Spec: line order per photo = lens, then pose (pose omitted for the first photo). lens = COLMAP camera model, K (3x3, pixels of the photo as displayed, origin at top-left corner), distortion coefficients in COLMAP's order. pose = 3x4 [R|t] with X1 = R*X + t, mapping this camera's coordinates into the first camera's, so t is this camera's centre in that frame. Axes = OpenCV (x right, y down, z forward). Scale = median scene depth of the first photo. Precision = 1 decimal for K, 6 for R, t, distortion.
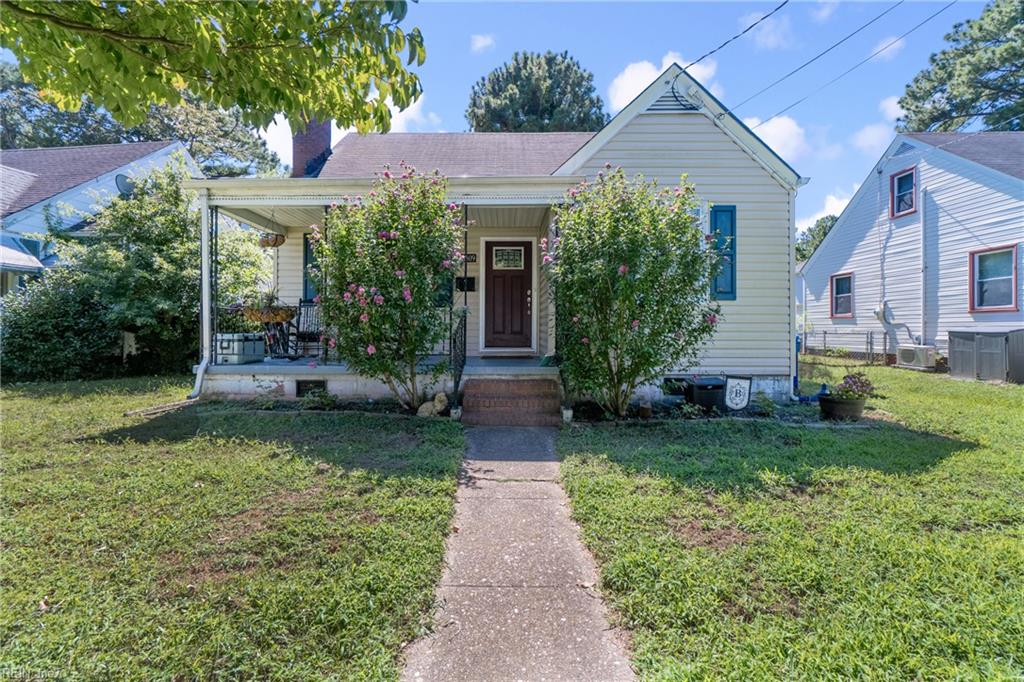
lens RADIAL K [[431.5, 0, 511.2], [0, 431.5, 334.1], [0, 0, 1]] dist [-0.003347, -0.000233]
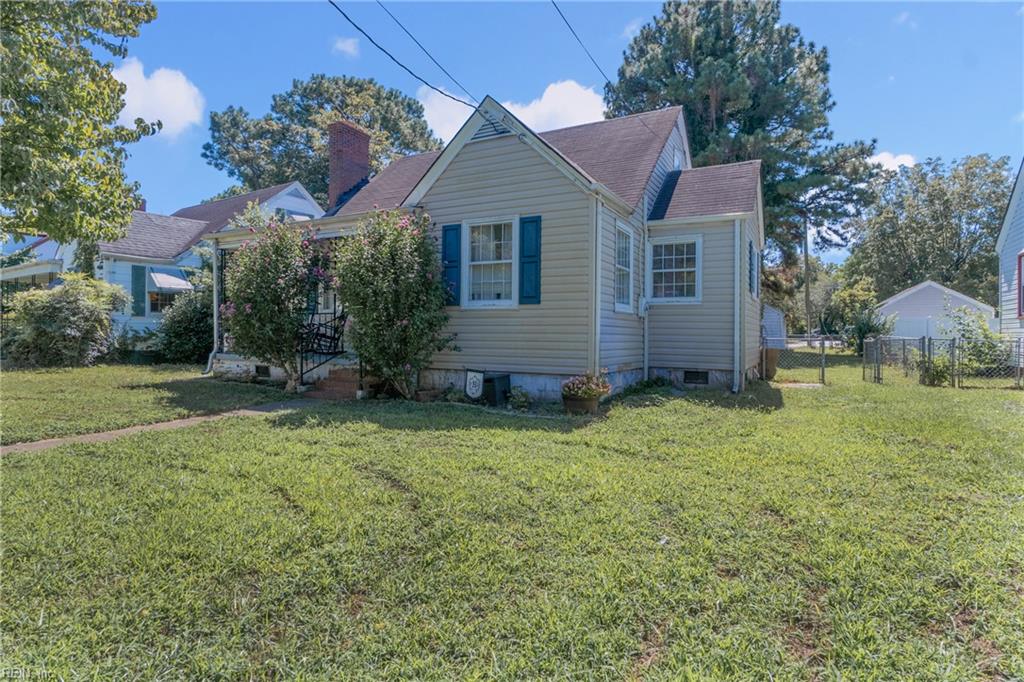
lens RADIAL K [[522.7, 0, 512.2], [0, 522.7, 340.0], [0, 0, 1]] dist [0.000001, -0.000078]
pose [[0.898233, 0.010711, -0.439390, 1.030736], [-0.010637, 0.999940, 0.002630, 0.008463], [0.439392, 0.002311, 0.898293, -0.199434]]
